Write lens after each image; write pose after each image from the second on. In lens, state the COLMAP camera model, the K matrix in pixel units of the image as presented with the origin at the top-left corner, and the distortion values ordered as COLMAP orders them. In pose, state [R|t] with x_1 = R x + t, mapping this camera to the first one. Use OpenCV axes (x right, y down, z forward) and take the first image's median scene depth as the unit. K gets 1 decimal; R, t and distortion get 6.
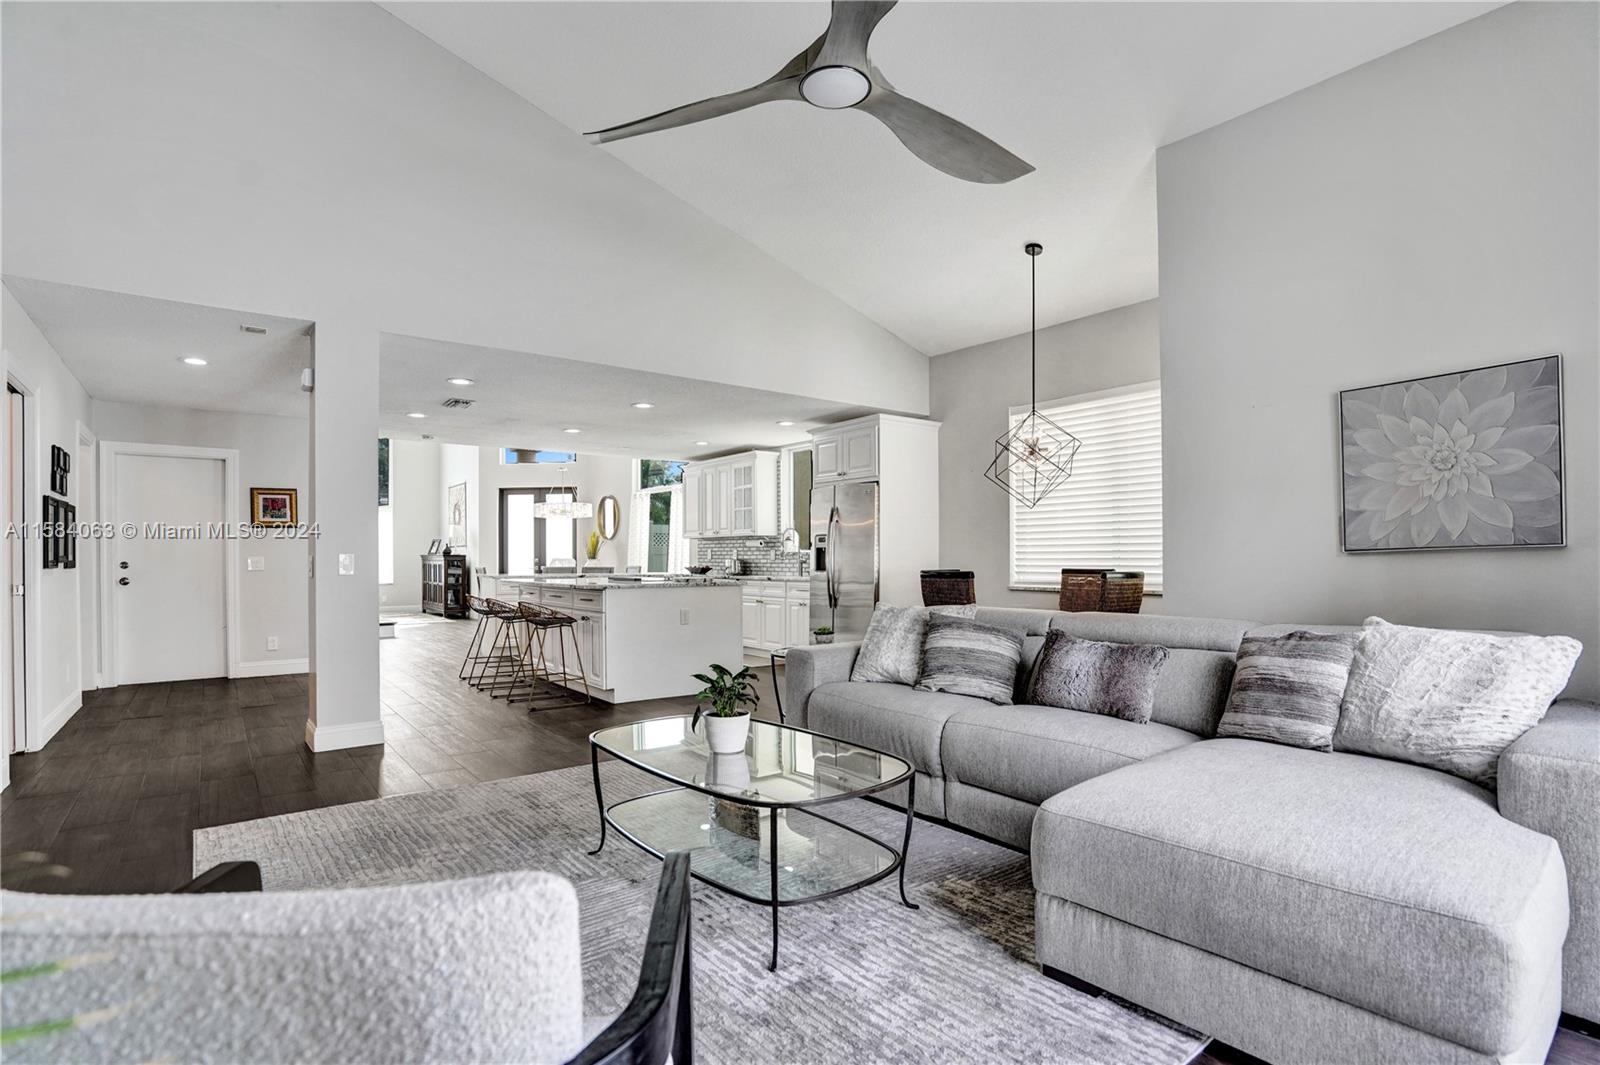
lens RADIAL K [[766.4, 0, 768.9], [0, 766.4, 558.3], [0, 0, 1]] dist [-0.025699, 0.004221]
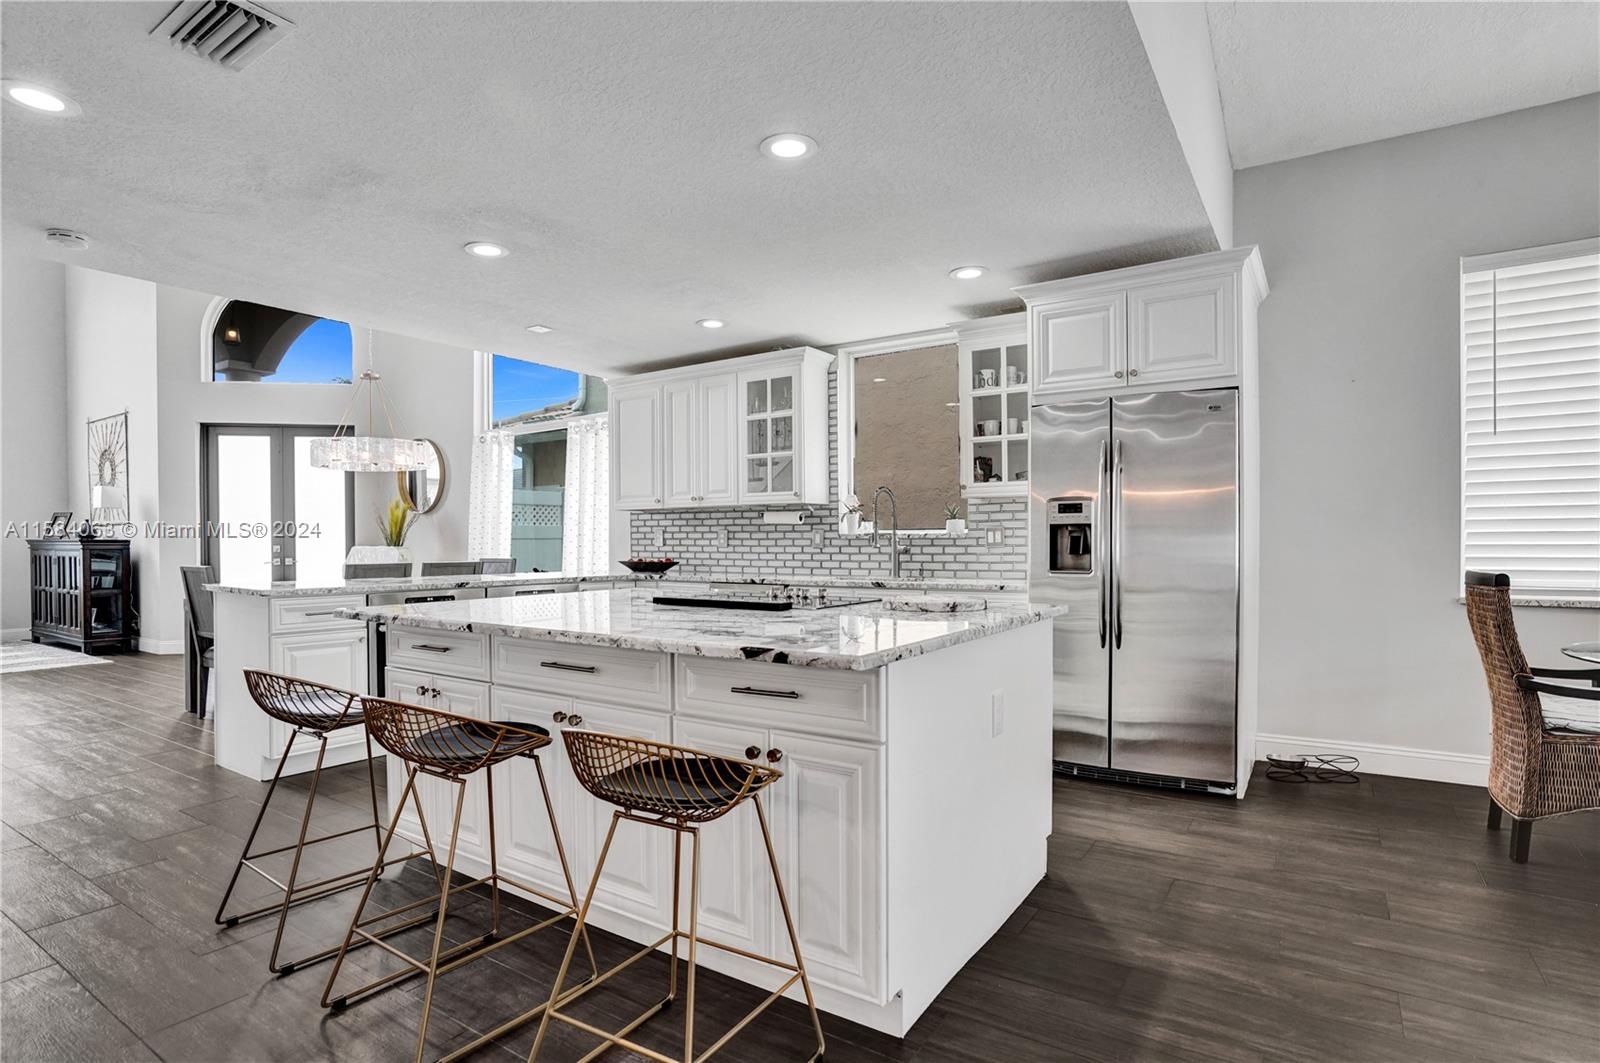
lens RADIAL K [[821.0, 0, 788.5], [0, 821.0, 547.0], [0, 0, 1]] dist [-0.014324, 0.003094]
pose [[0.946090, -0.007422, 0.323819, -0.160828], [0.004706, 0.999947, 0.009170, -0.003002], [-0.323870, -0.007152, 0.946075, 0.336180]]
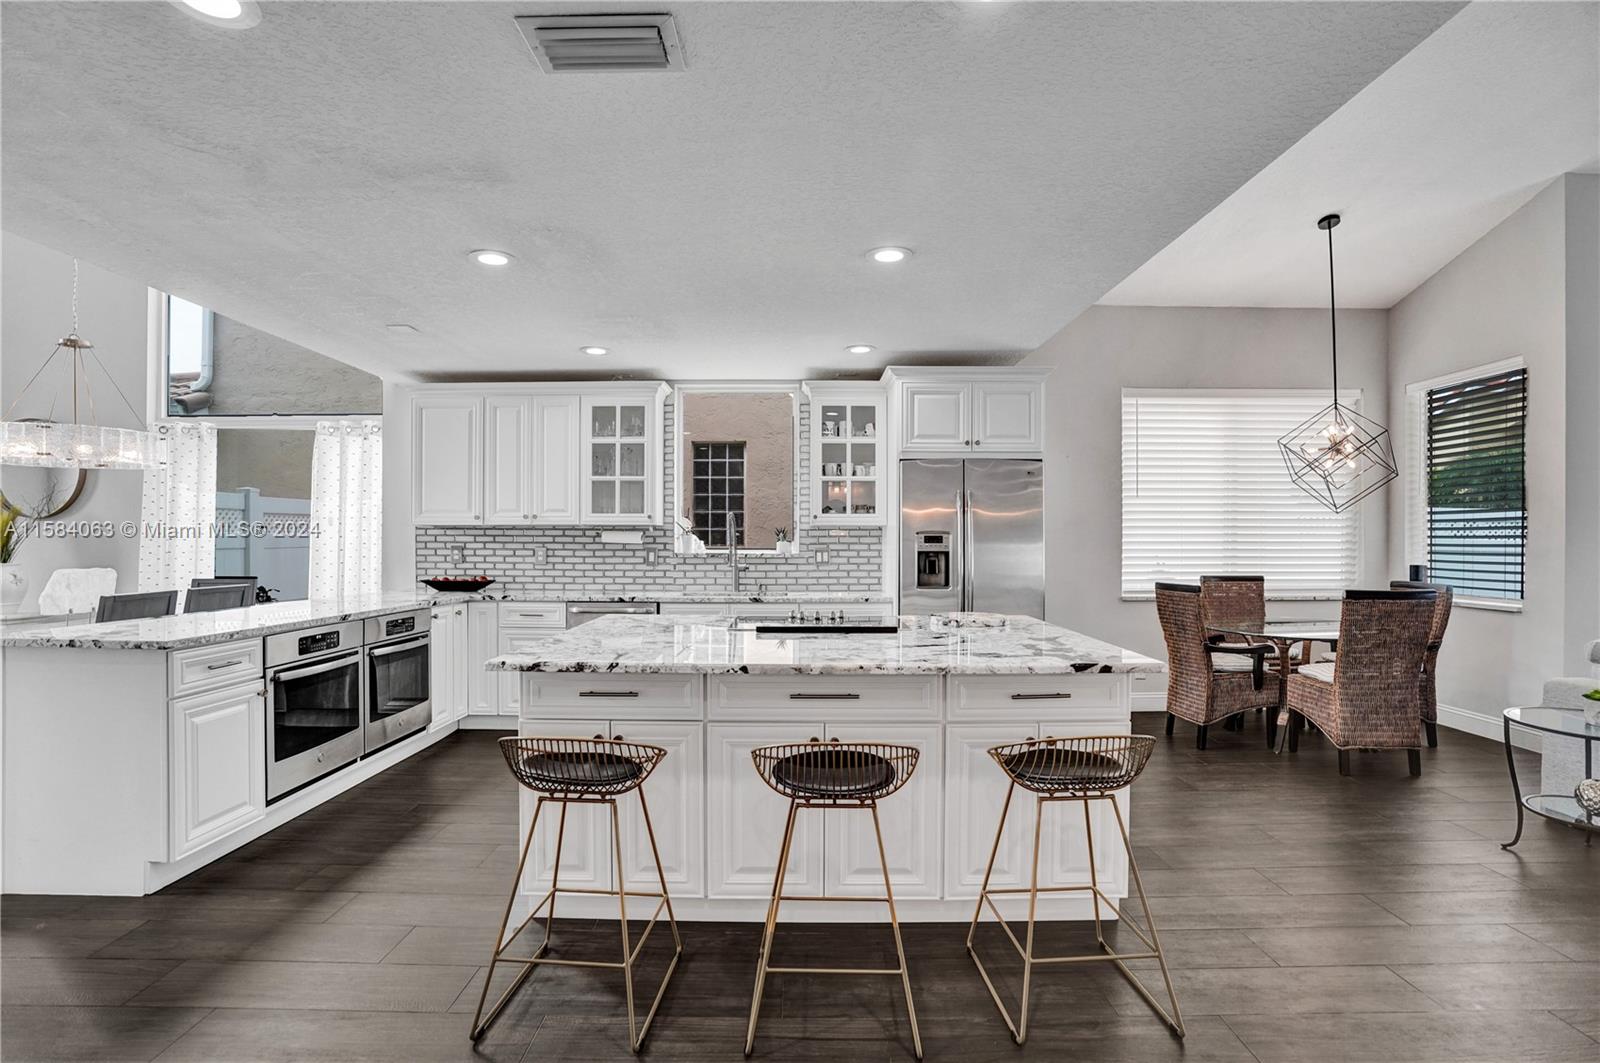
lens RADIAL K [[766.4, 0, 797.1], [0, 766.4, 541.5], [0, 0, 1]] dist [-0.025699, 0.004221]
pose [[0.608478, -0.001794, 0.793569, -0.309710], [-0.001542, 0.999993, 0.003443, -0.014504], [-0.793570, -0.003319, 0.608470, 0.415786]]
